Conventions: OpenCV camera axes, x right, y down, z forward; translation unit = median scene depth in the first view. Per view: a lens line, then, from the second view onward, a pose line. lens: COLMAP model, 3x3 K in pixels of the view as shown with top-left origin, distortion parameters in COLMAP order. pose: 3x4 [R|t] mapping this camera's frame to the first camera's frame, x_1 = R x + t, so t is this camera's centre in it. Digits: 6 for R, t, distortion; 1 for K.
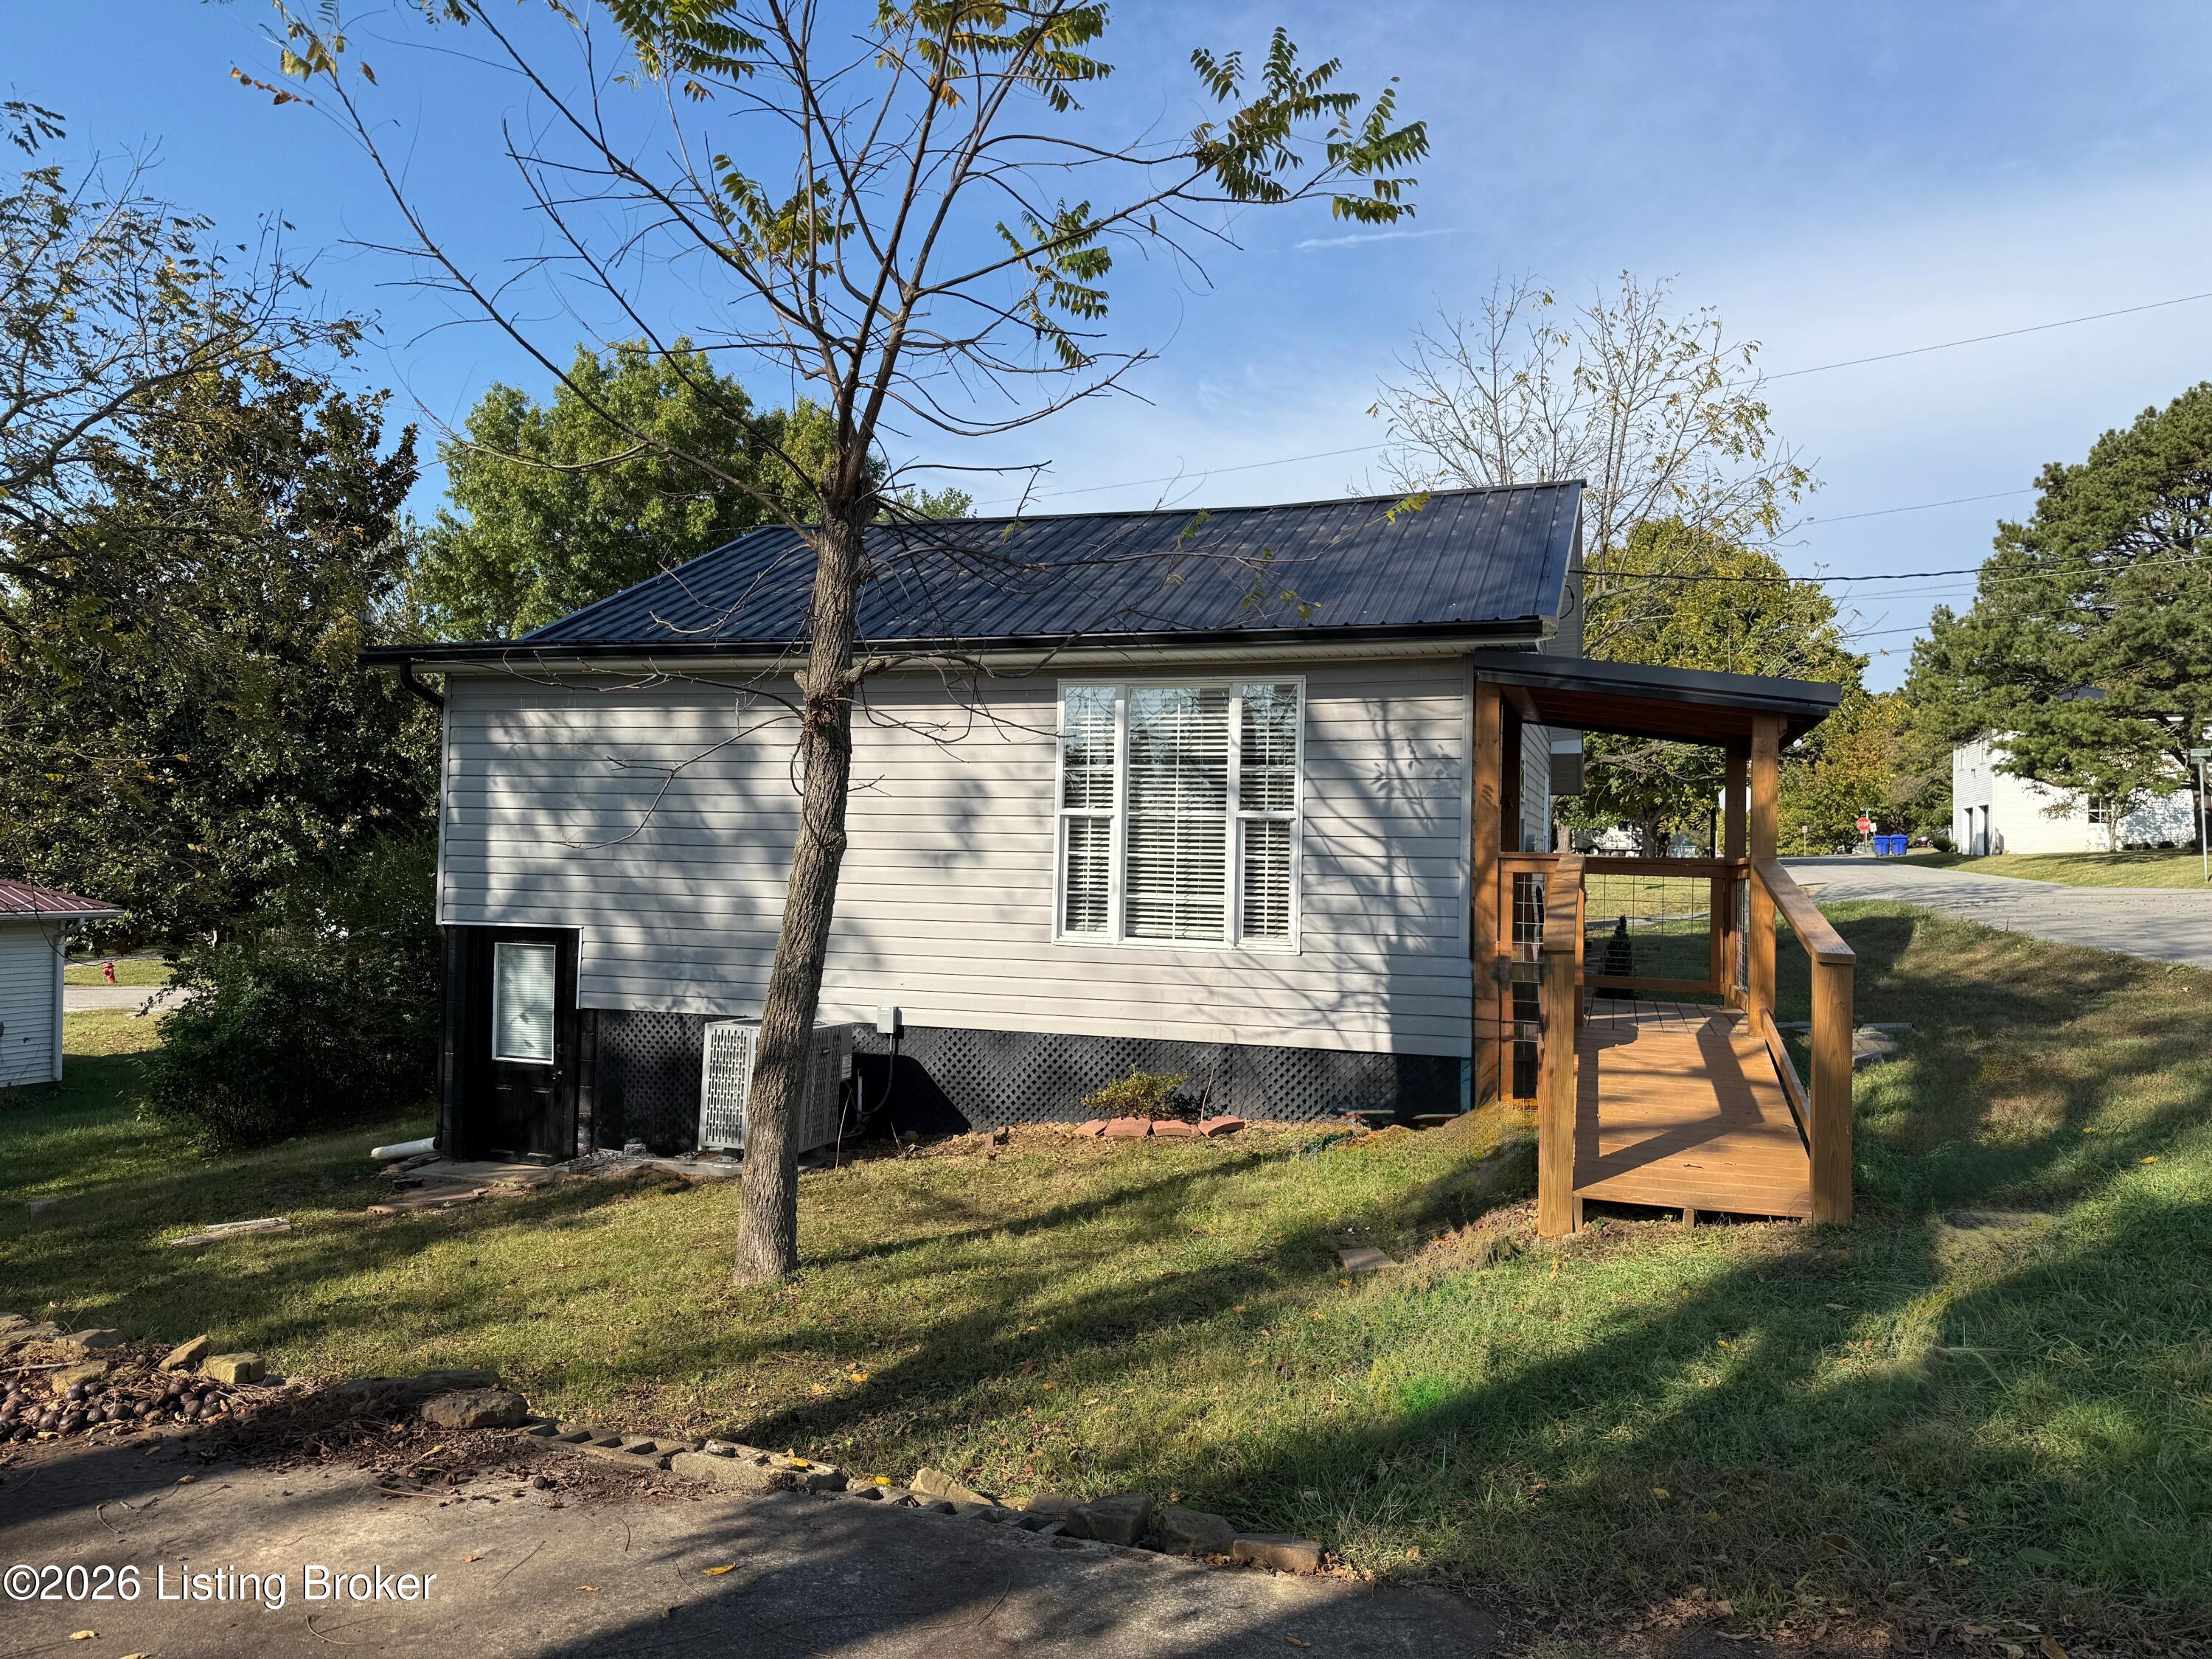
lens RADIAL K [[1540.8, 0, 1106.3], [0, 1540.8, 818.7], [0, 0, 1]] dist [0.044083, -0.029728]
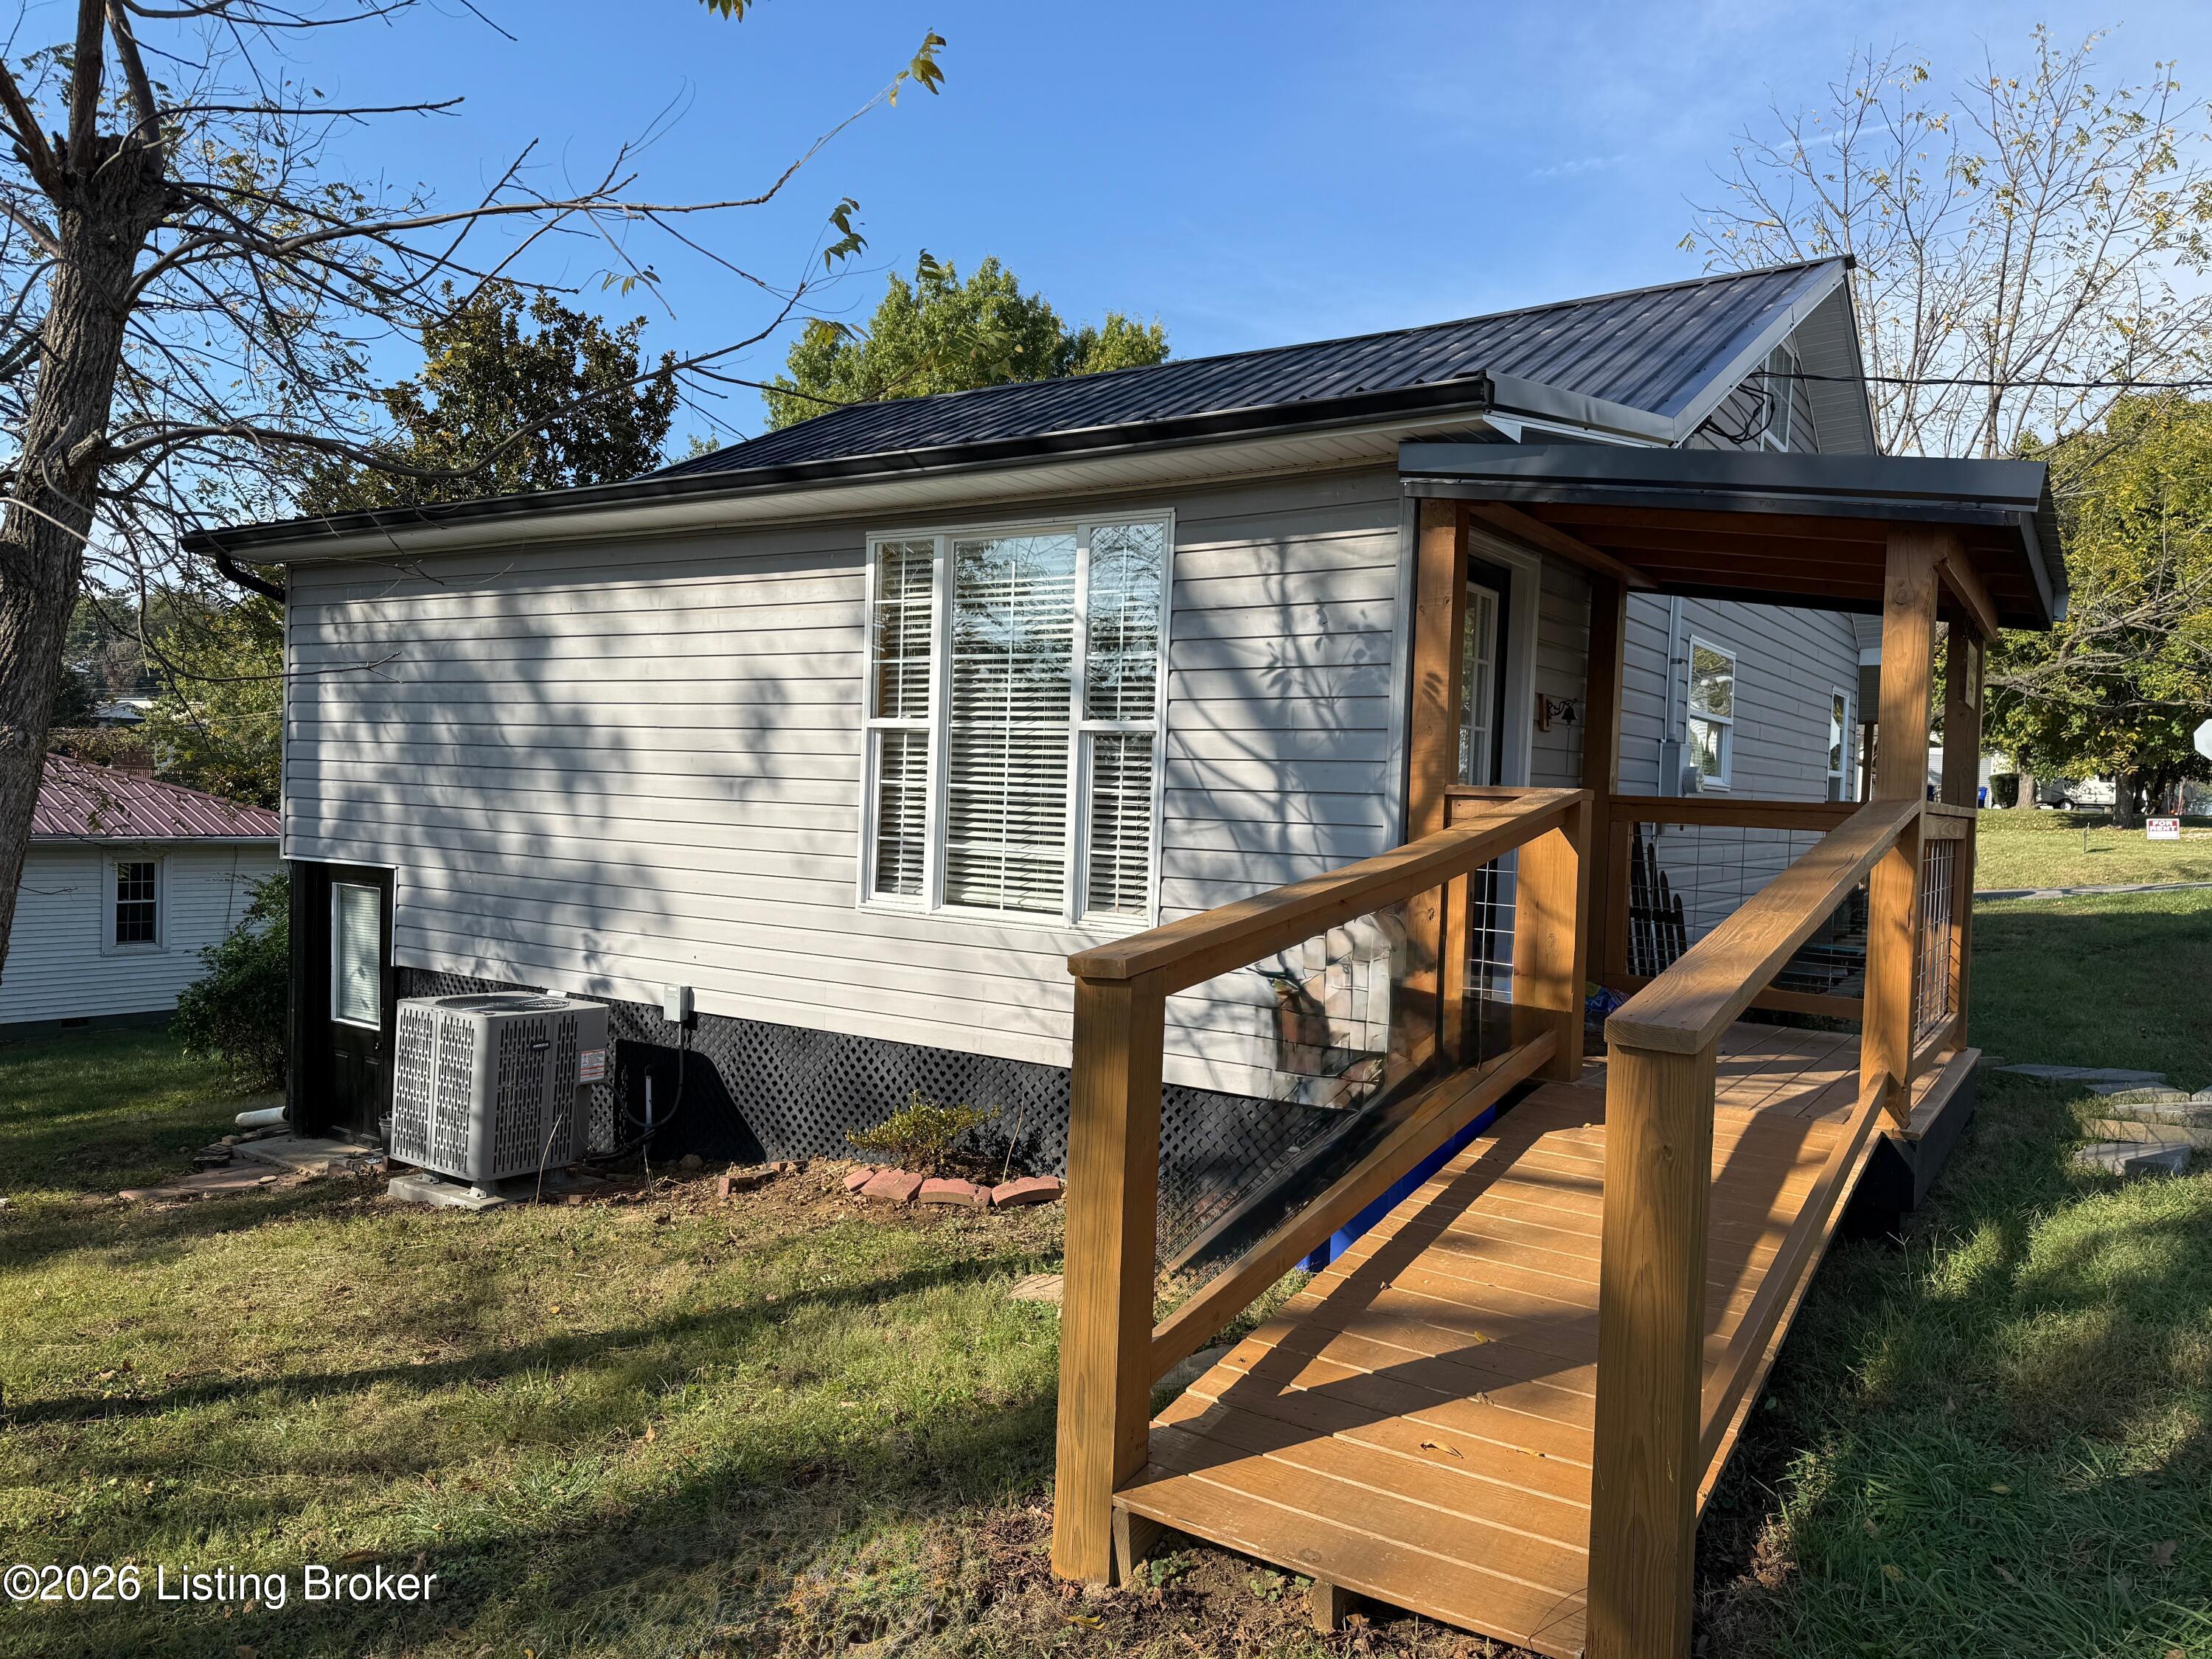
lens RADIAL K [[1540.8, 0, 1096.5], [0, 1540.8, 834.7], [0, 0, 1]] dist [0.044083, -0.029728]
pose [[0.964688, 0.021203, -0.262540, 0.254856], [-0.009136, 0.998848, 0.047099, 0.012433], [0.263236, -0.043038, 0.963771, 0.344346]]
